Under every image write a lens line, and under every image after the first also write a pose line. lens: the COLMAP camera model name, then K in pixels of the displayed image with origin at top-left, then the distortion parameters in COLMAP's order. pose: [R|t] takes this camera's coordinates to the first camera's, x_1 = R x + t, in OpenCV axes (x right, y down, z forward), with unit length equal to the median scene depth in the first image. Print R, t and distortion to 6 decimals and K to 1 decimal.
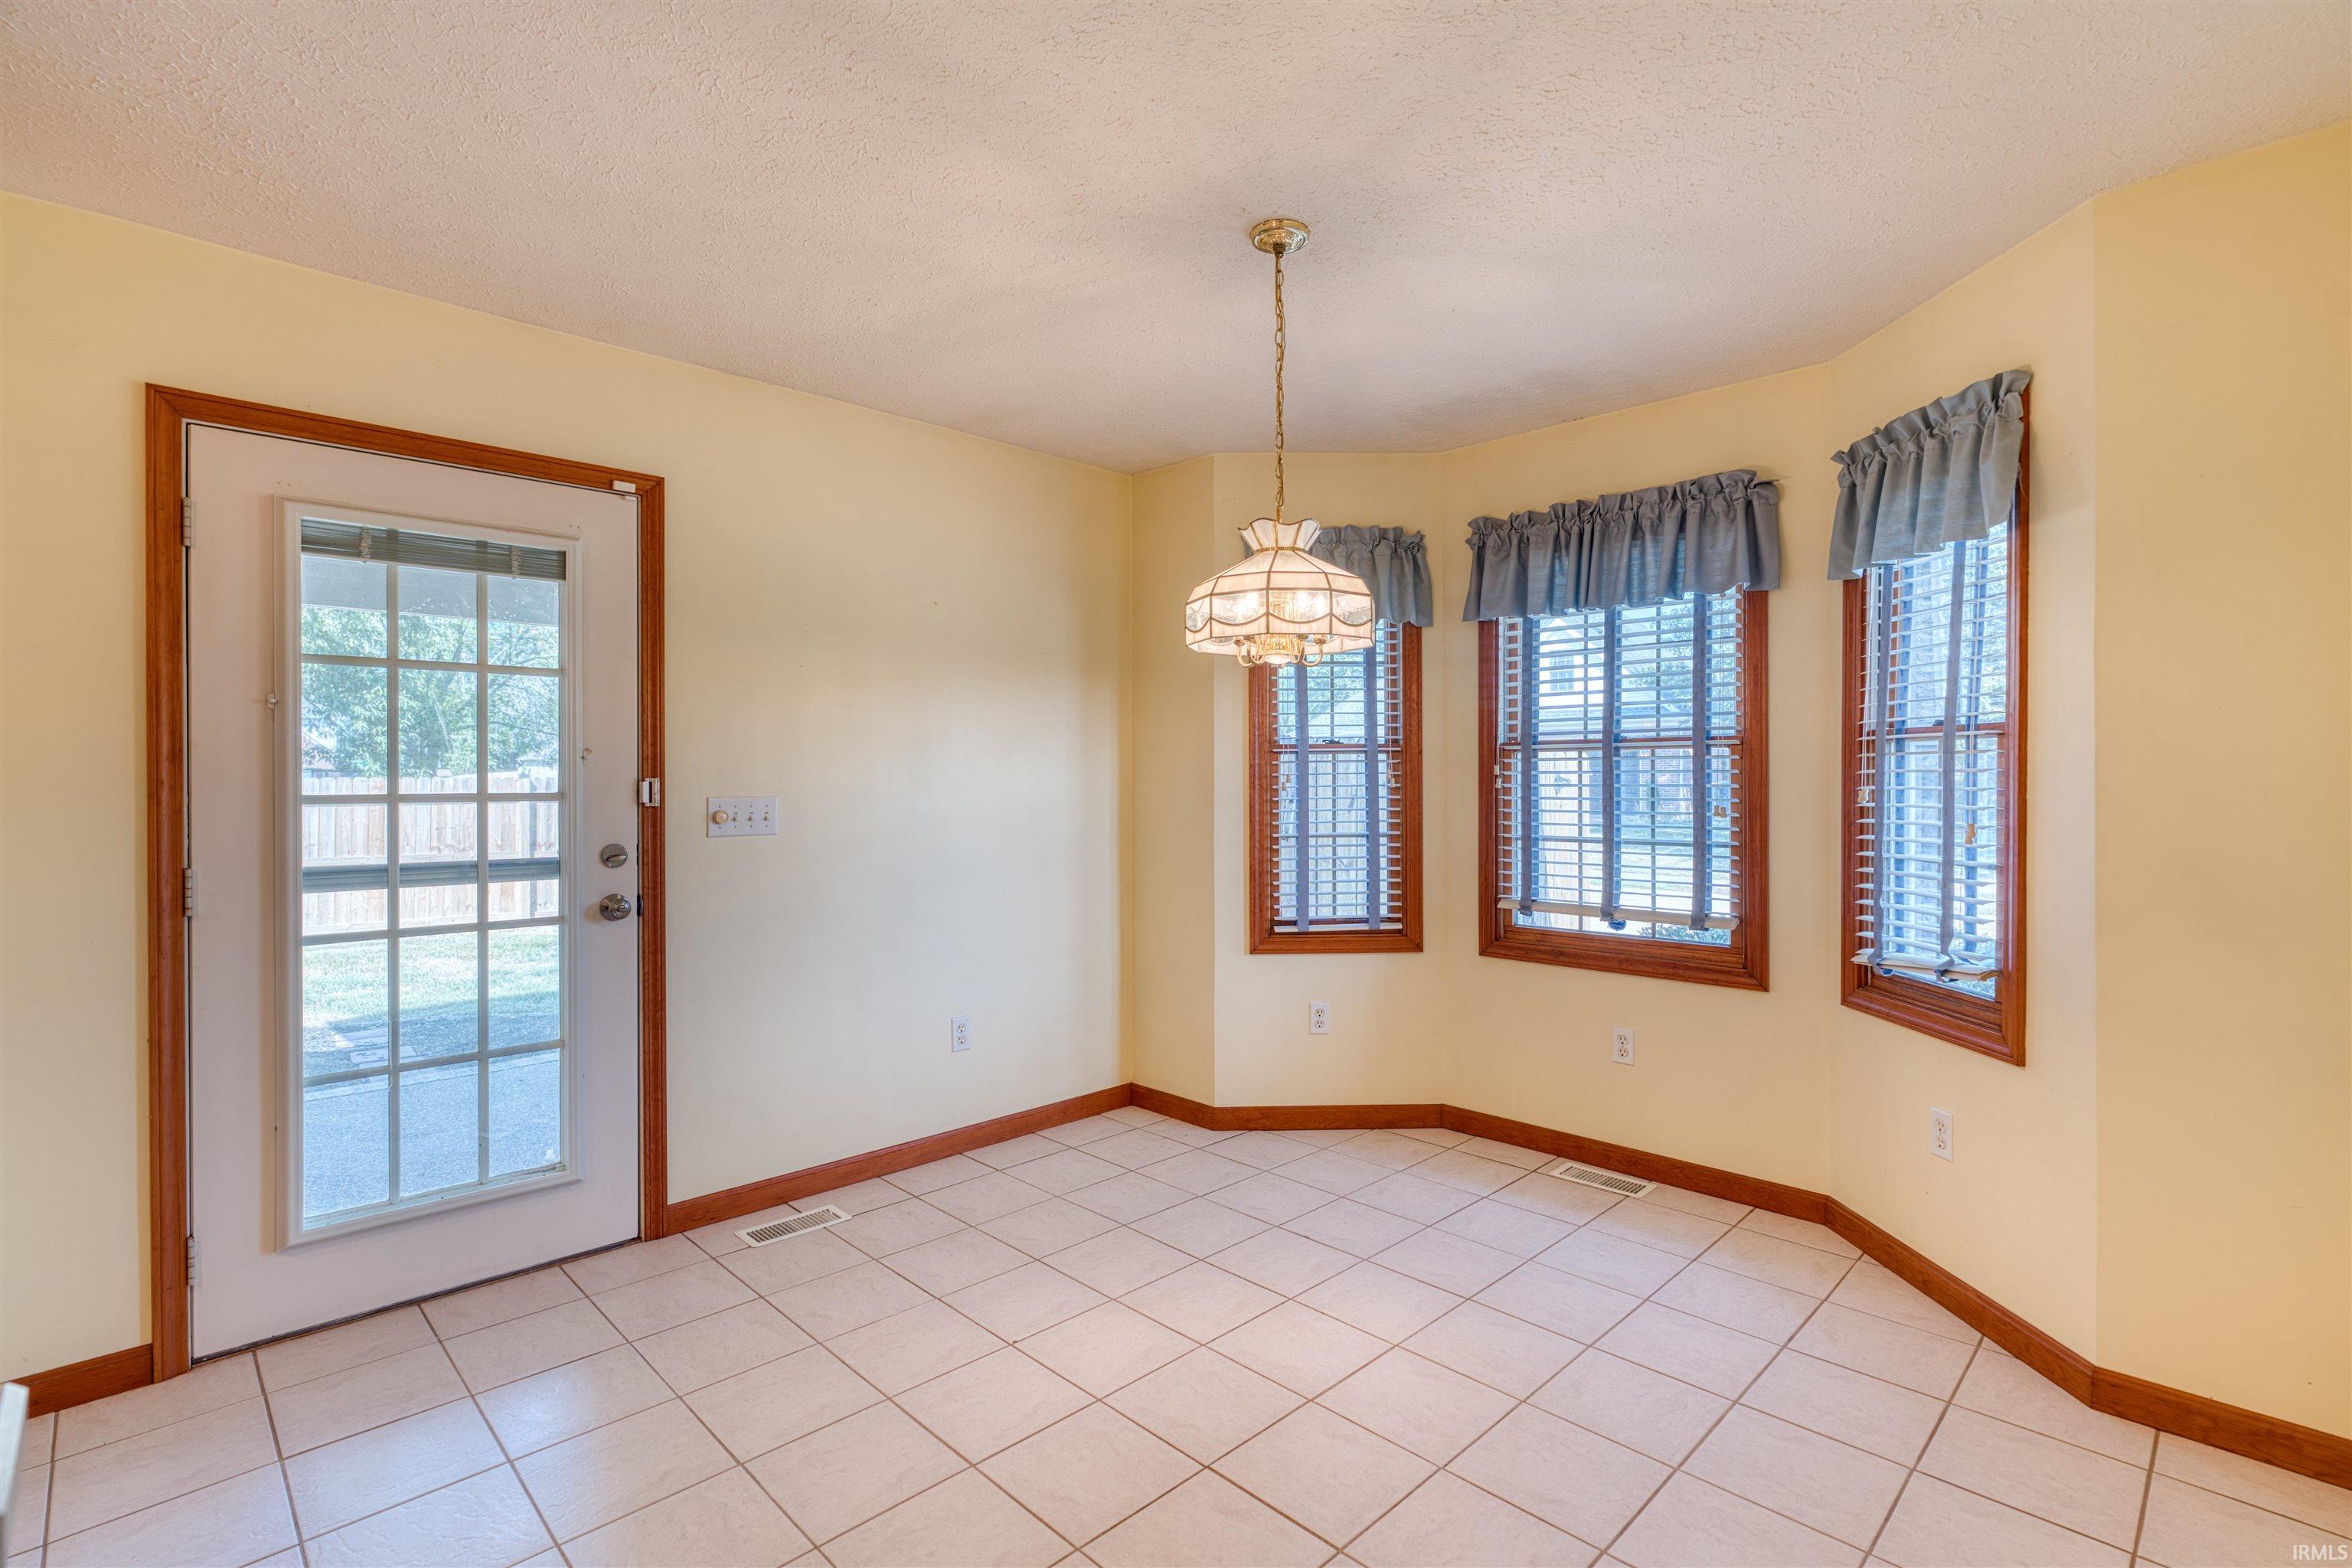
lens RADIAL K [[1094.8, 0, 1175.8], [0, 1094.8, 777.0], [0, 0, 1]] dist [-0.013783, 0.000960]
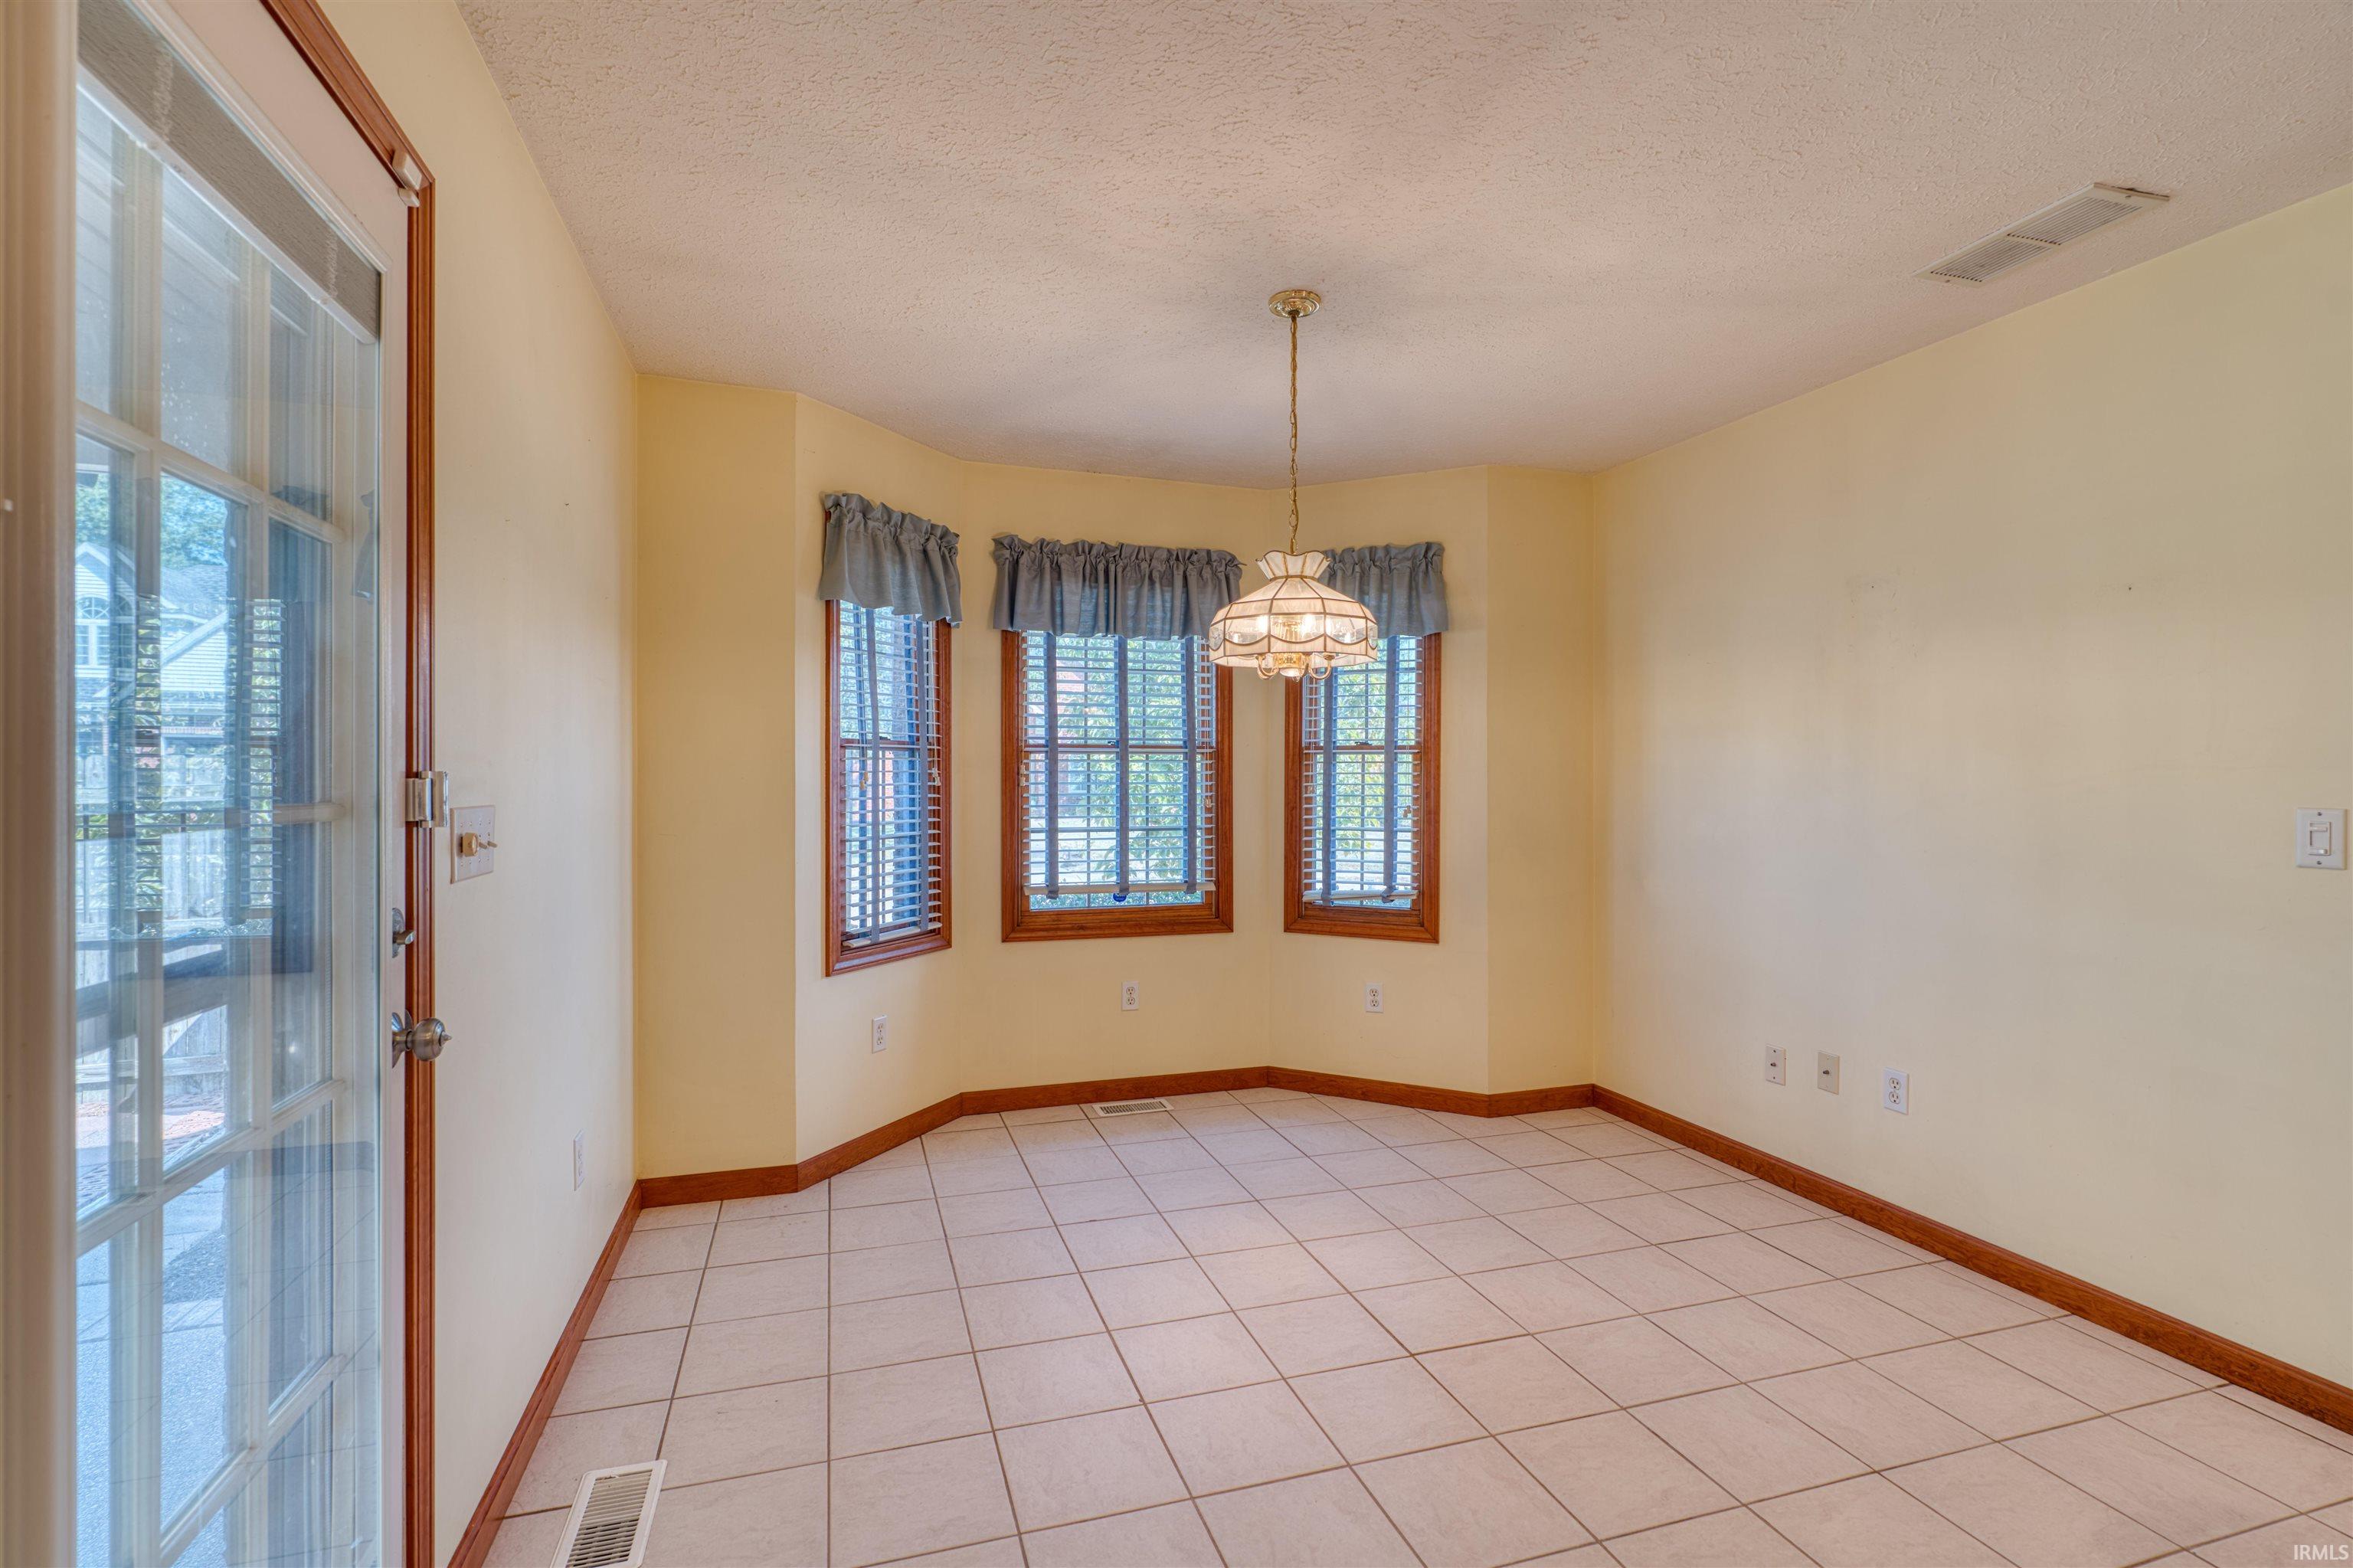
lens RADIAL K [[1095.3, 0, 1176.3], [0, 1095.3, 777.0], [0, 0, 1]] dist [-0.013783, 0.000960]
pose [[0.444847, 0.003183, 0.895601, -0.686247], [-0.002543, 0.999994, -0.002290, 0.003538], [-0.895603, -0.001258, 0.444853, 0.417534]]
